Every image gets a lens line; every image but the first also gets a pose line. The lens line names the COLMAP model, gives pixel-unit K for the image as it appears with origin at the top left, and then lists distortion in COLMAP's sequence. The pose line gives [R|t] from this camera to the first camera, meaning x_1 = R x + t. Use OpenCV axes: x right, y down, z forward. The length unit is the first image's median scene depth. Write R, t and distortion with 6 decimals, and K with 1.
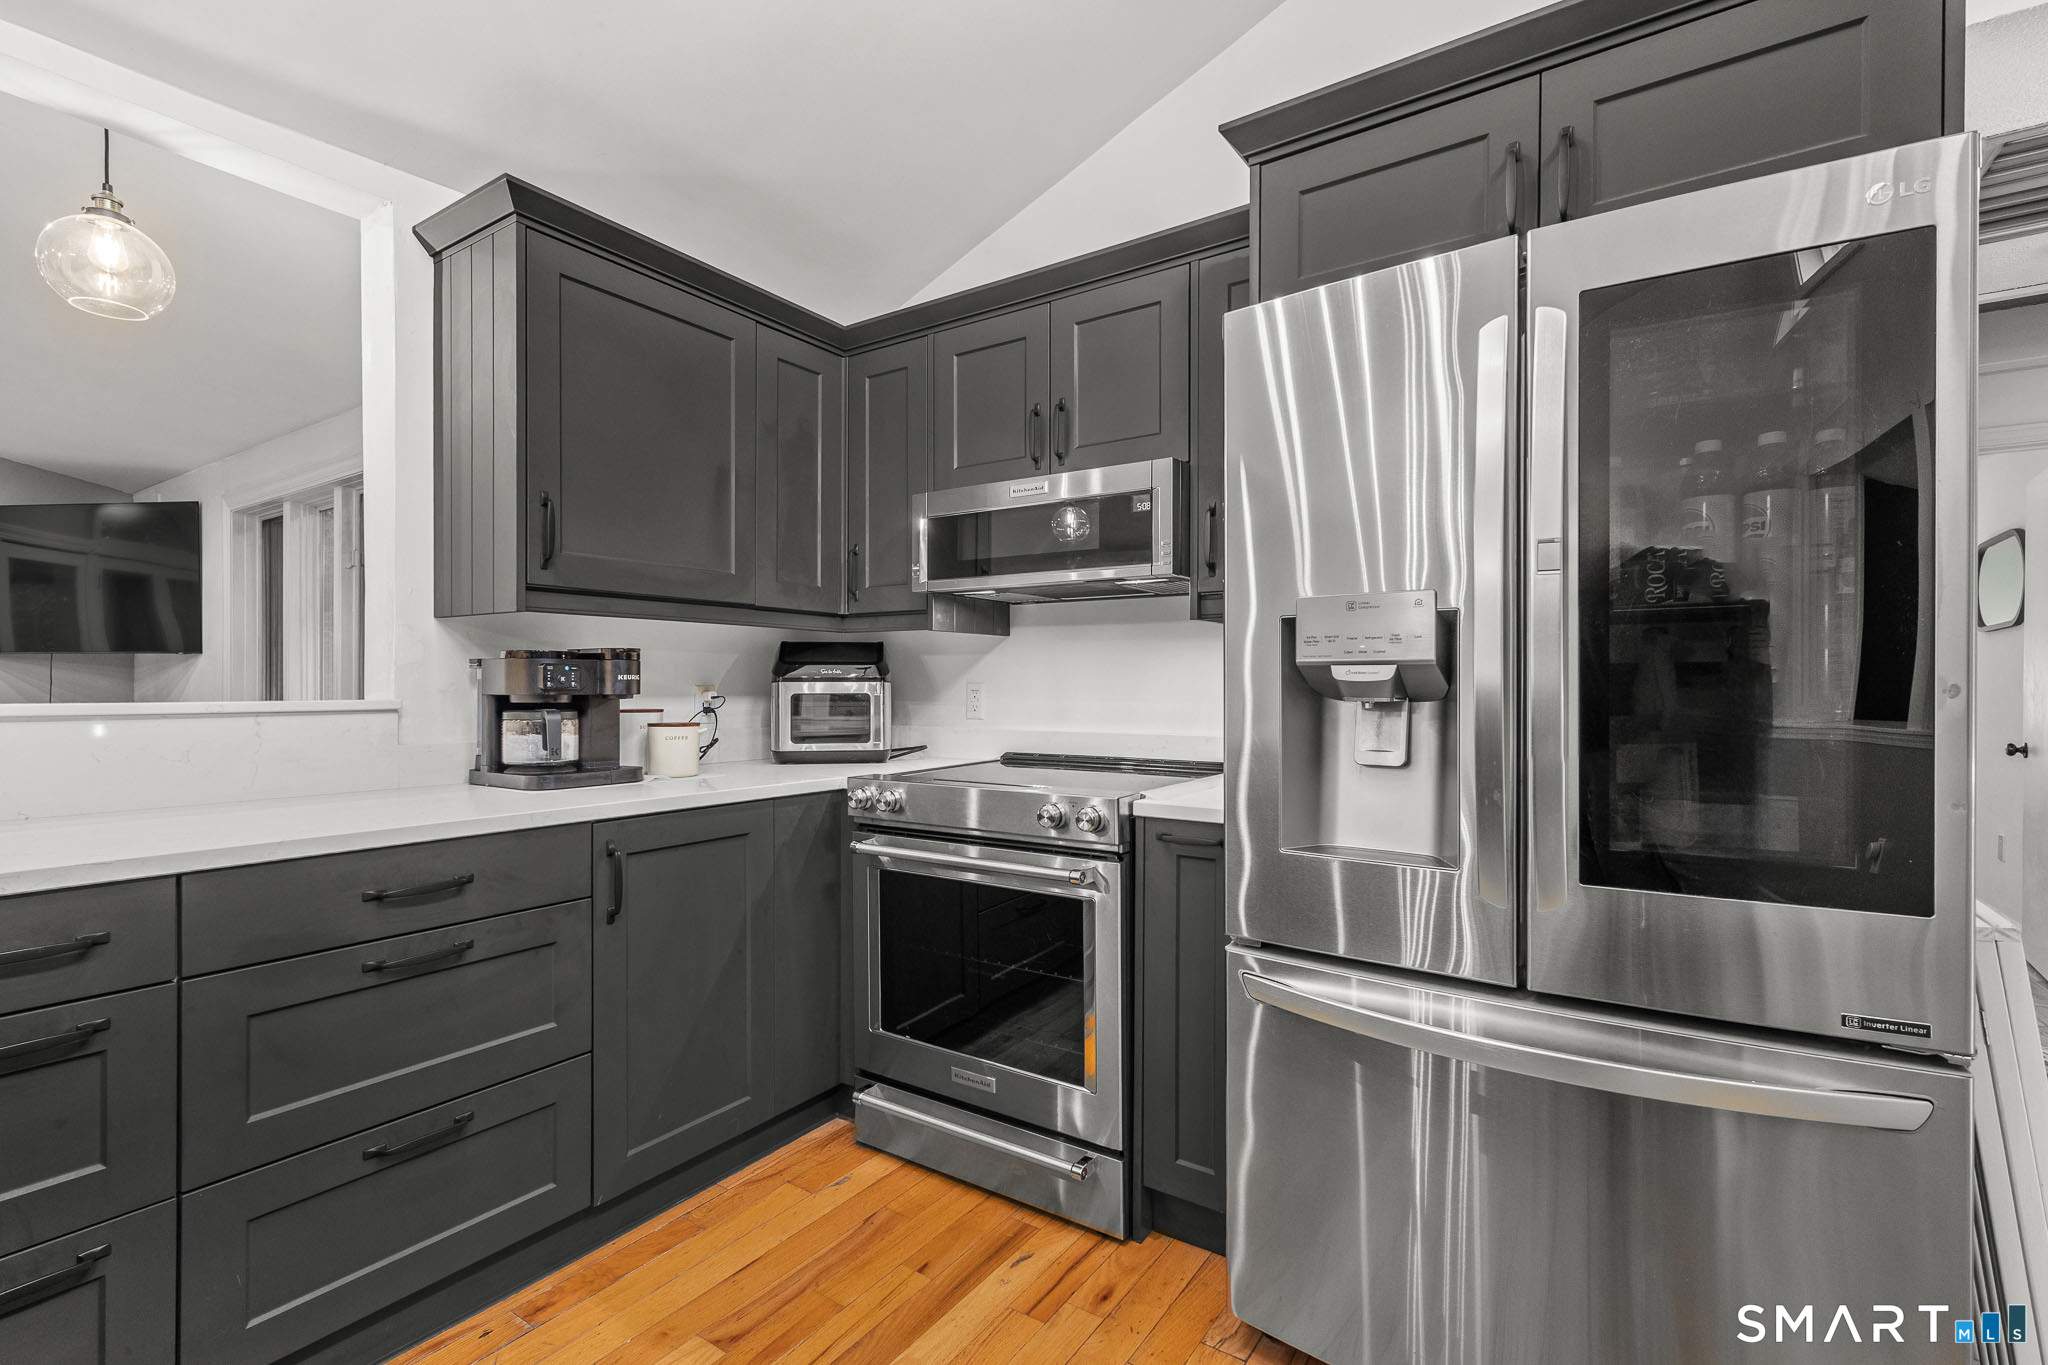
lens RADIAL K [[904.2, 0, 1028.3], [0, 904.2, 690.9], [0, 0, 1]] dist [-0.000771, 0.000063]
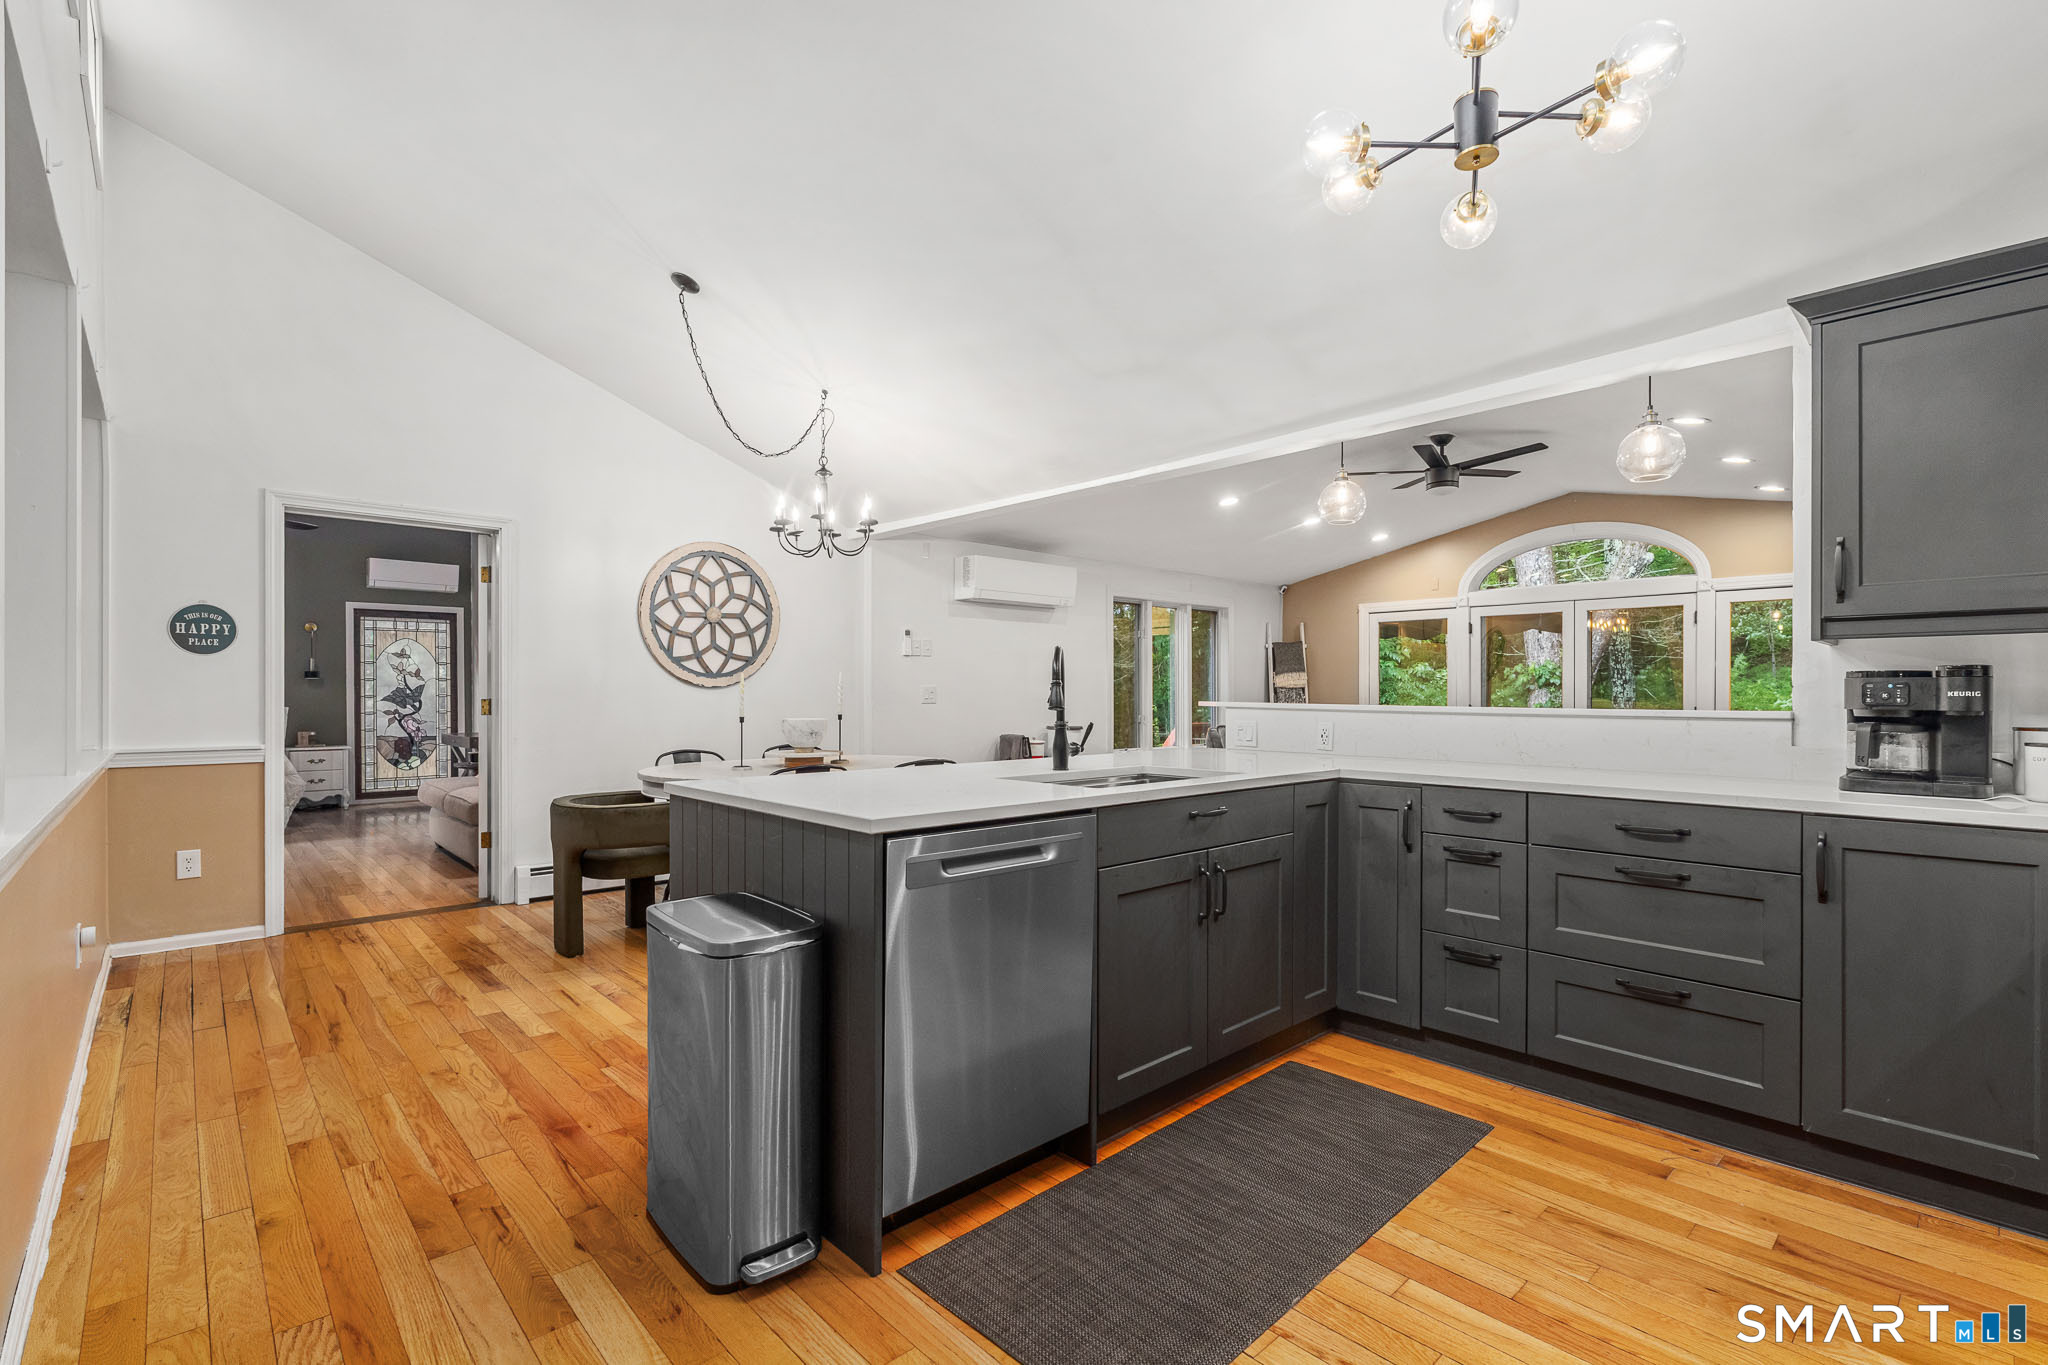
lens RADIAL K [[904.2, 0, 1028.3], [0, 904.2, 690.9], [0, 0, 1]] dist [-0.000771, 0.000063]
pose [[-0.223834, -0.003513, -0.974621, 0.918523], [-0.006105, 0.999979, -0.002202, -0.011418], [0.974608, 0.005457, -0.223851, 0.244834]]
